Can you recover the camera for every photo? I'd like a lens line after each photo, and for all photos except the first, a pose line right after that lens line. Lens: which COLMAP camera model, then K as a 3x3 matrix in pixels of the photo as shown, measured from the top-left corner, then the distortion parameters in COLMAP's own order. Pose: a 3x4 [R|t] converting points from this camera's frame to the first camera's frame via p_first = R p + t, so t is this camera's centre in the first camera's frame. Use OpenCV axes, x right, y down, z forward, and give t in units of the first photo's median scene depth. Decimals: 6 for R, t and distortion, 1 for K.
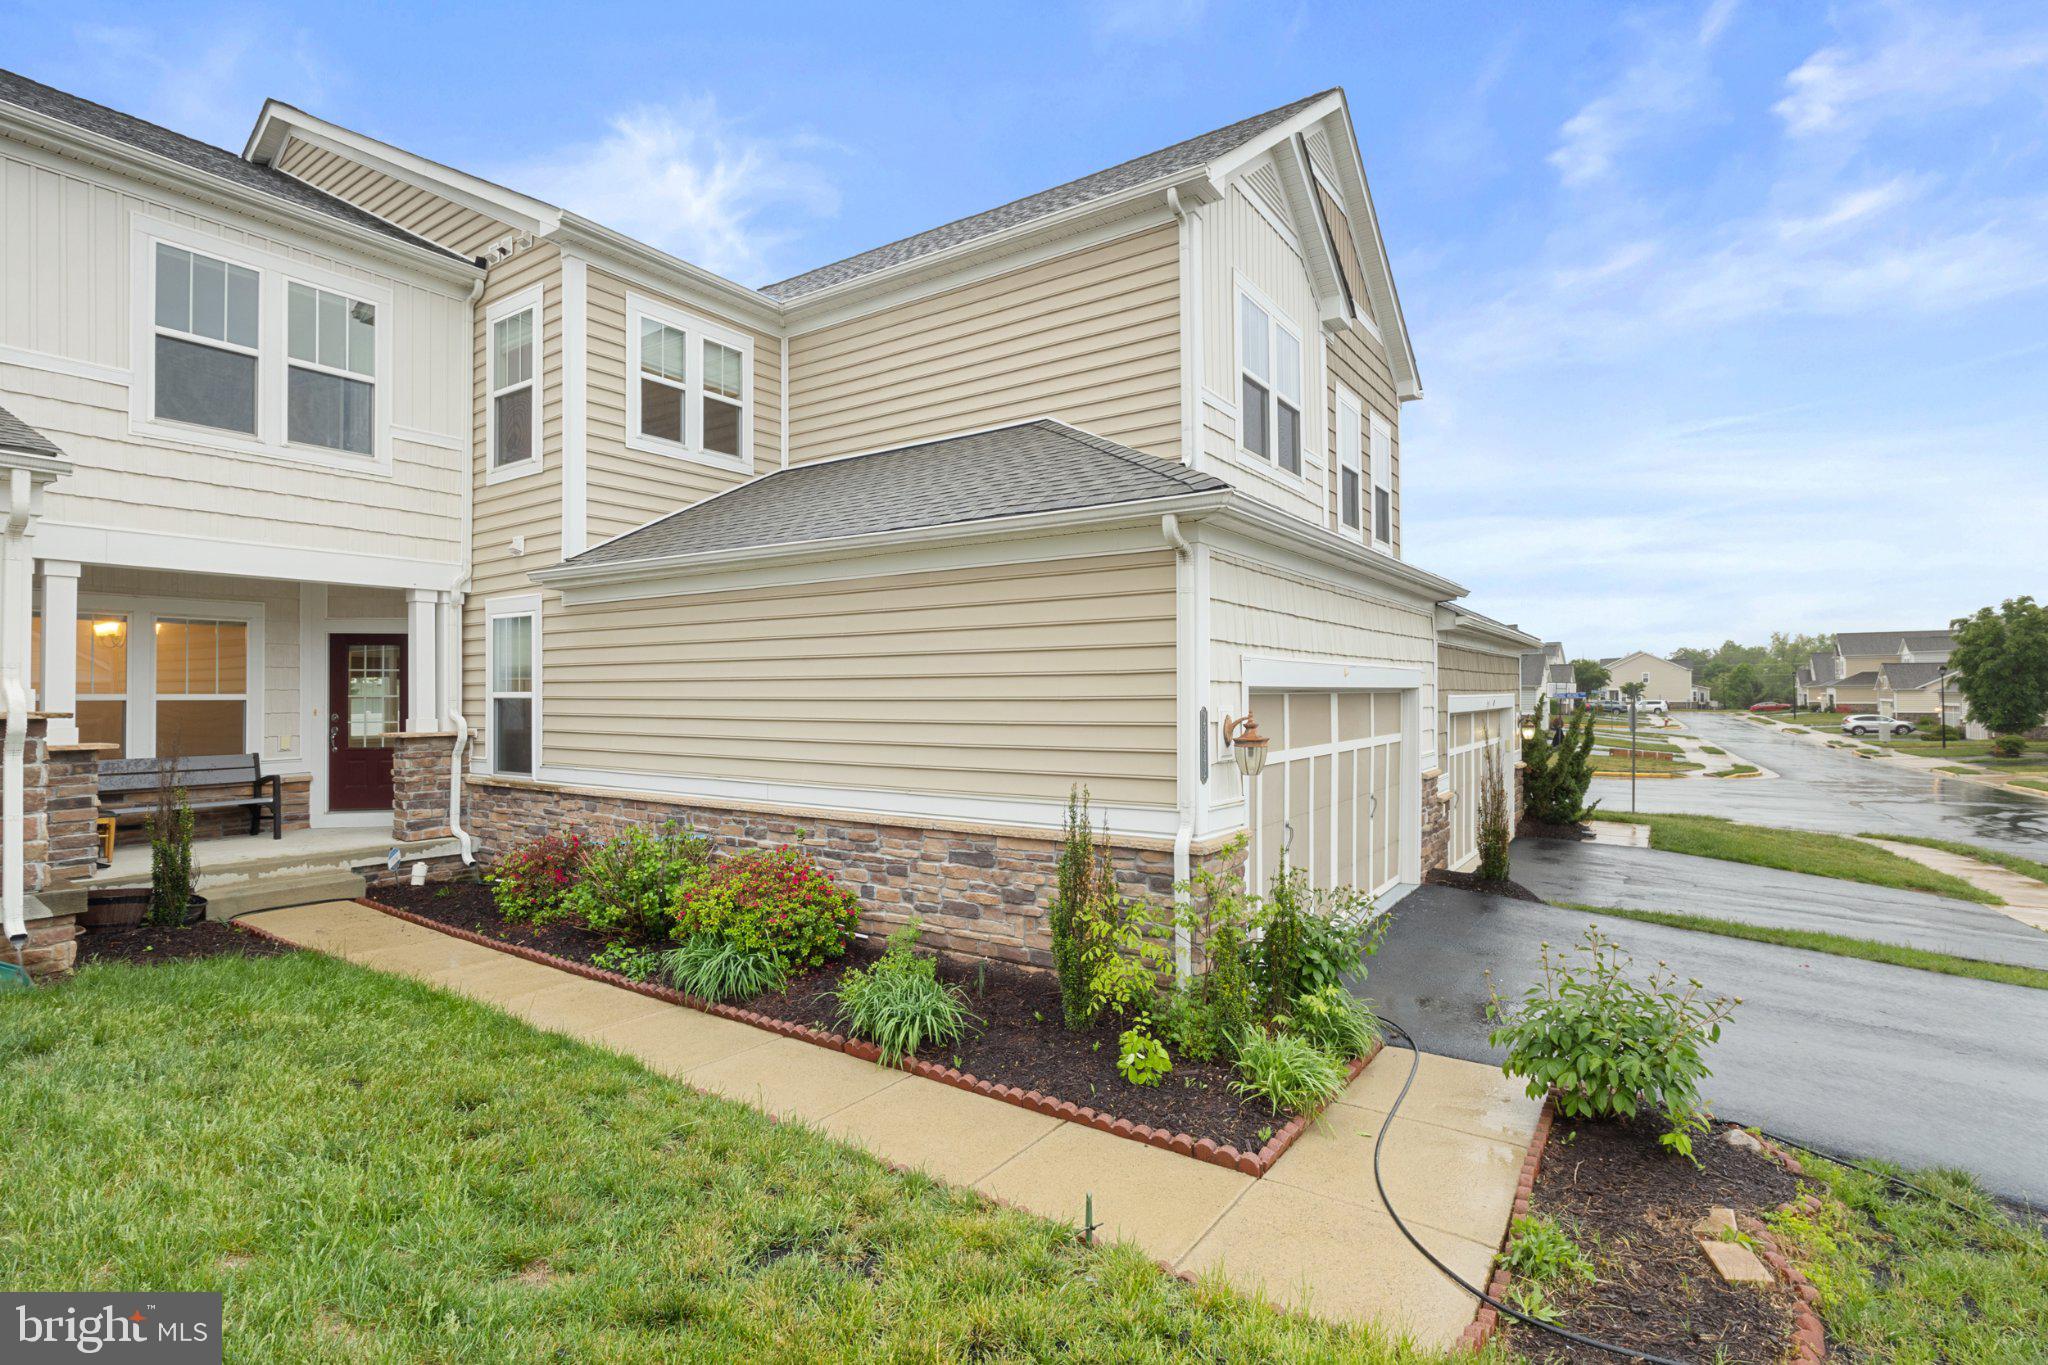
lens RADIAL K [[989.7, 0, 1024.0], [0, 989.7, 682.5], [0, 0, 1]] dist [-0.003124, -0.000267]
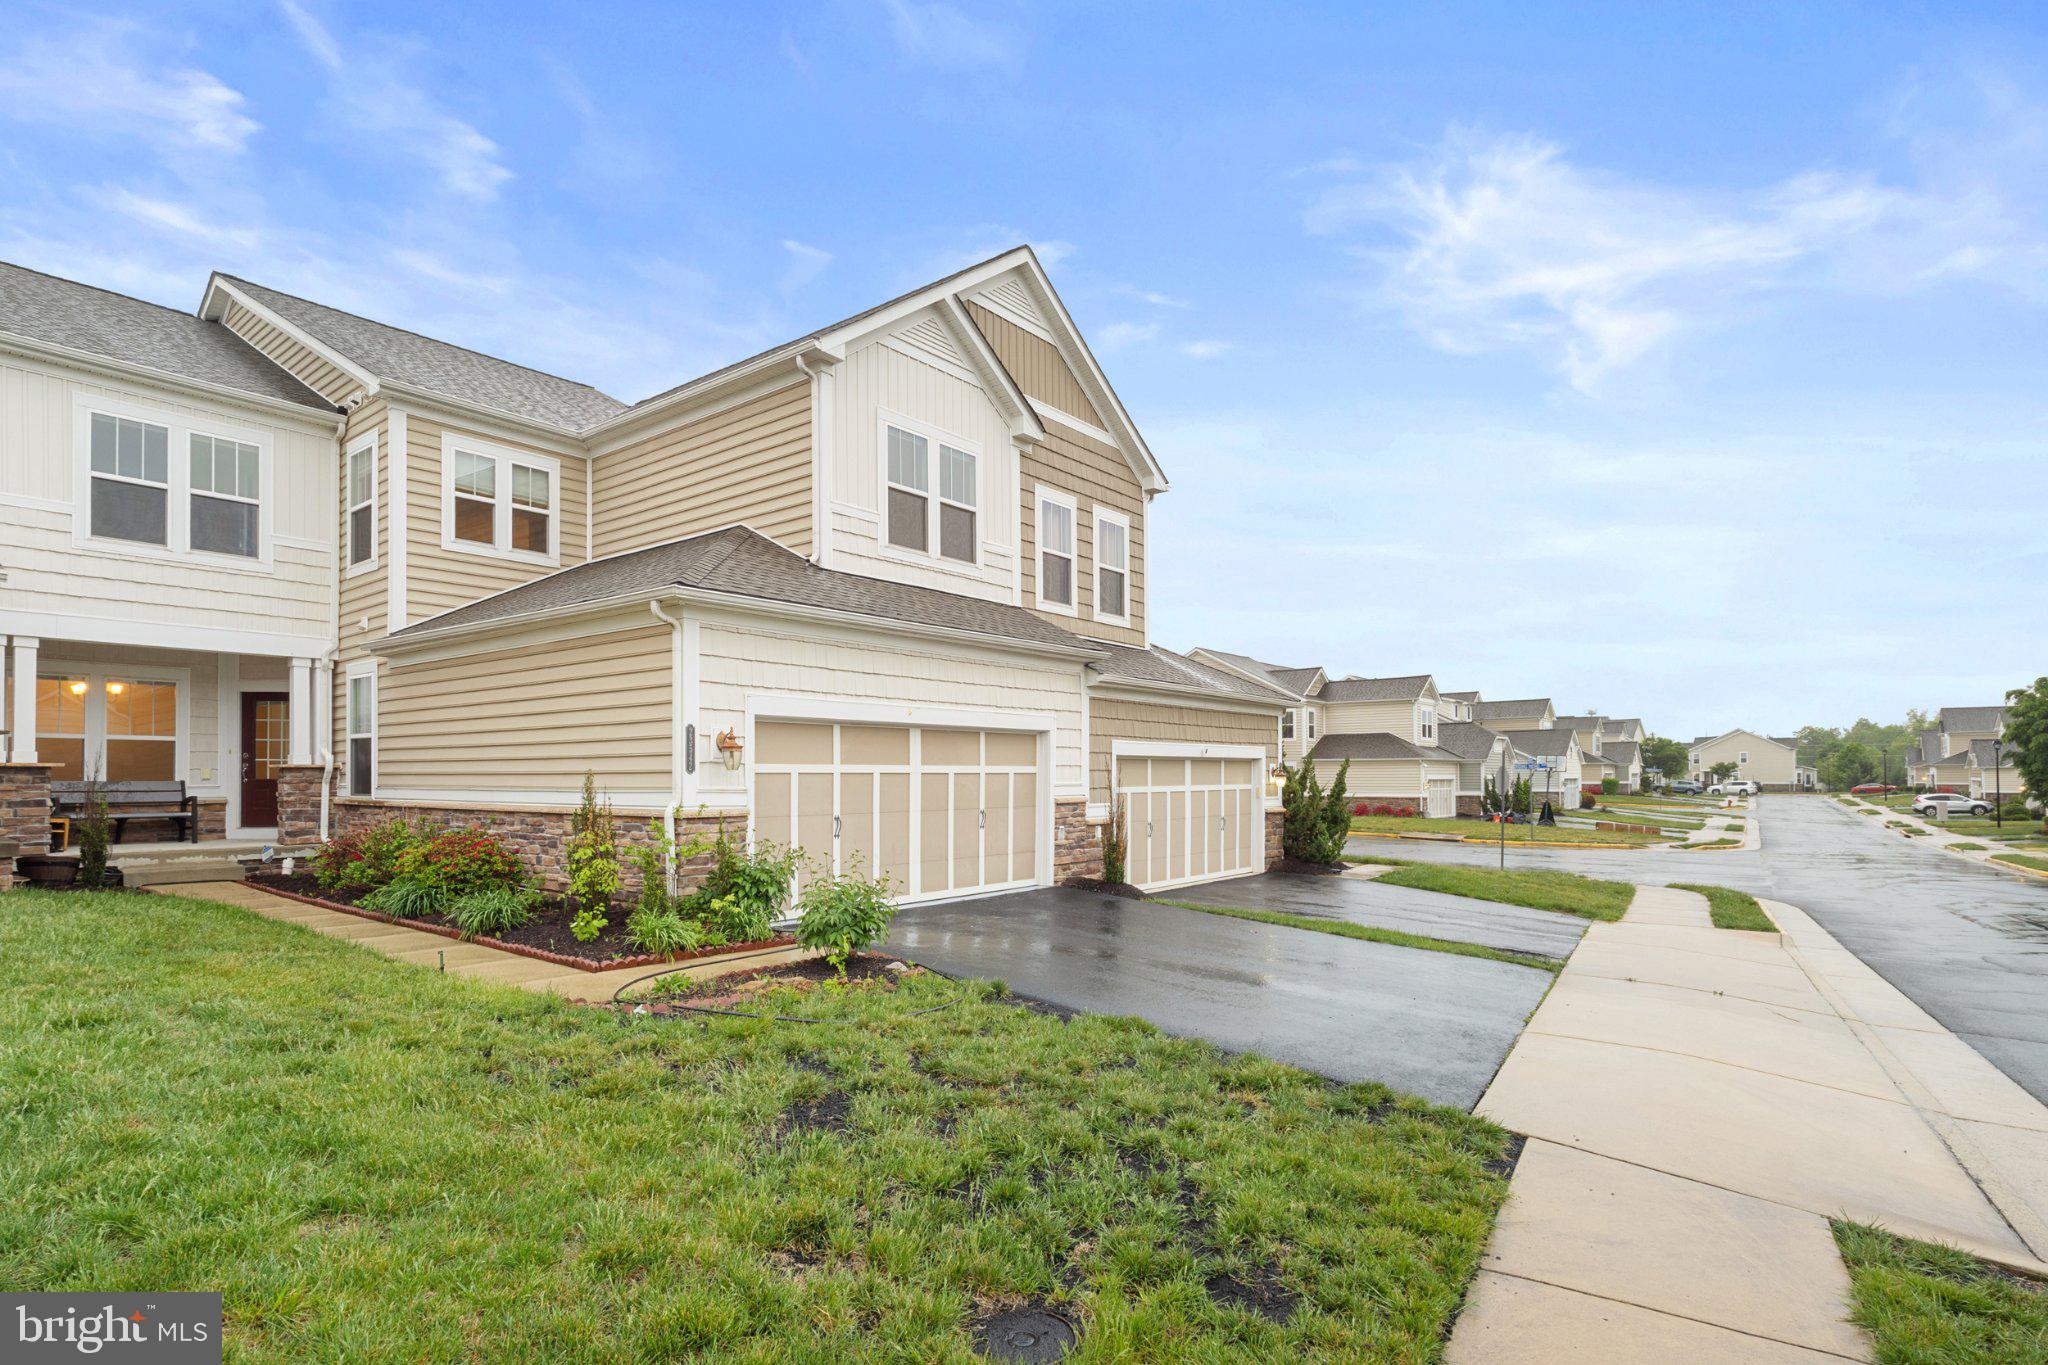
lens RADIAL K [[1041.9, 0, 1027.2], [0, 1041.9, 767.3], [0, 0, 1]] dist [0.000631, 0.000728]
pose [[0.997678, 0.000951, -0.068103, 0.464460], [-0.000819, 0.999998, 0.001961, 0.050348], [0.068105, -0.001901, 0.997676, -0.334429]]
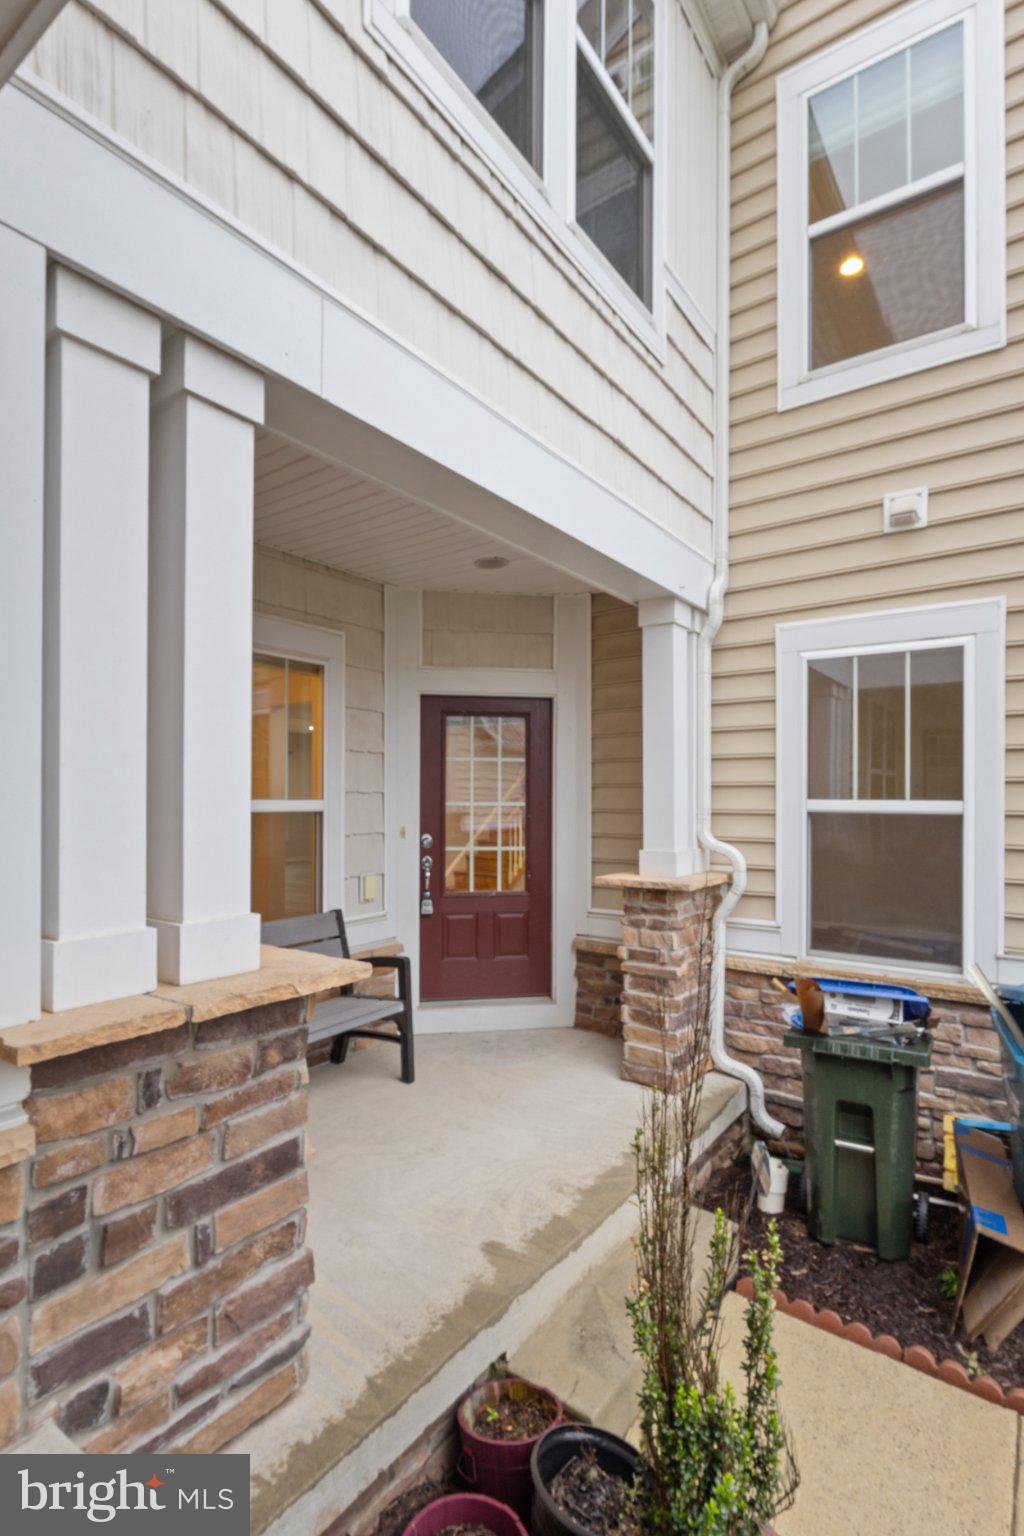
lens RADIAL K [[742.2, 0, 513.5], [0, 742.2, 787.7], [0, 0, 1]] dist [-0.003124, -0.000267]
pose [[0.999914, 0.004728, -0.012200, -0.684543], [-0.004768, 0.999983, -0.003223, 0.006277], [0.012184, 0.003281, 0.999920, 0.601946]]
